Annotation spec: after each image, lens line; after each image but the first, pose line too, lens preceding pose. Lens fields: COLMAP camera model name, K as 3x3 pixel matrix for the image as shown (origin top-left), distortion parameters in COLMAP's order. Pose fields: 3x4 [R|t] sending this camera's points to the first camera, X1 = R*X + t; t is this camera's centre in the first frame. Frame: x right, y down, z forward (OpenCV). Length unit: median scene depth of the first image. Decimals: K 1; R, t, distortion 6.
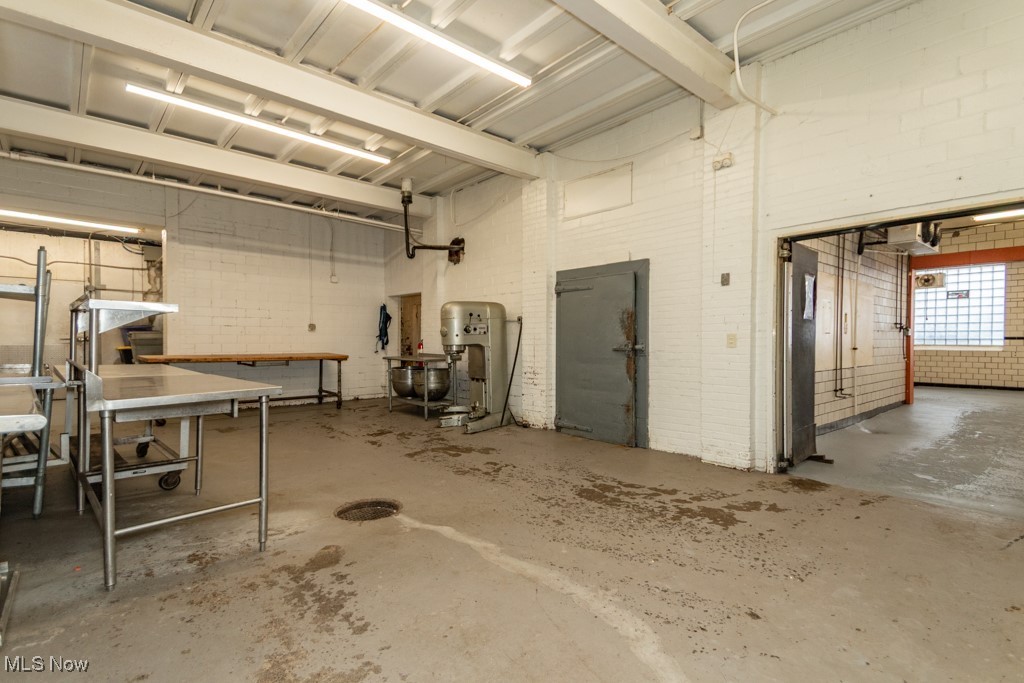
lens RADIAL K [[470.1, 0, 509.7], [0, 470.1, 339.5], [0, 0, 1]] dist [0.045745, -0.008004]
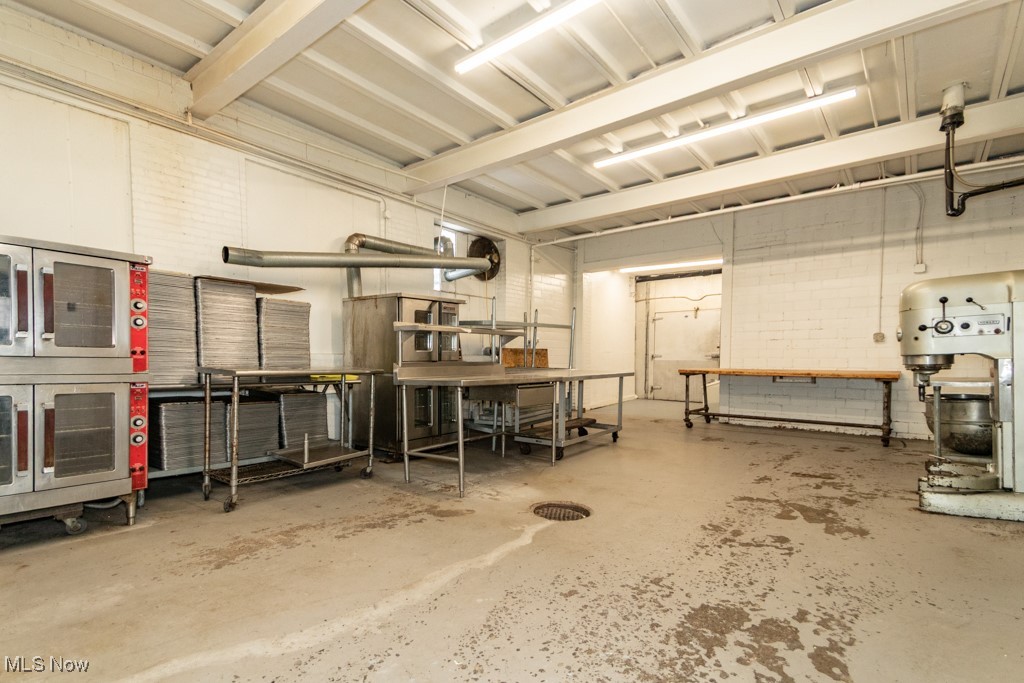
lens RADIAL K [[470.1, 0, 484.3], [0, 470.1, 365.4], [0, 0, 1]] dist [0.045745, -0.008004]
pose [[0.193747, 0.013973, -0.980952, 0.582064], [-0.001871, 0.999902, 0.013873, 0.026369], [0.981050, -0.000852, 0.193755, 0.555346]]
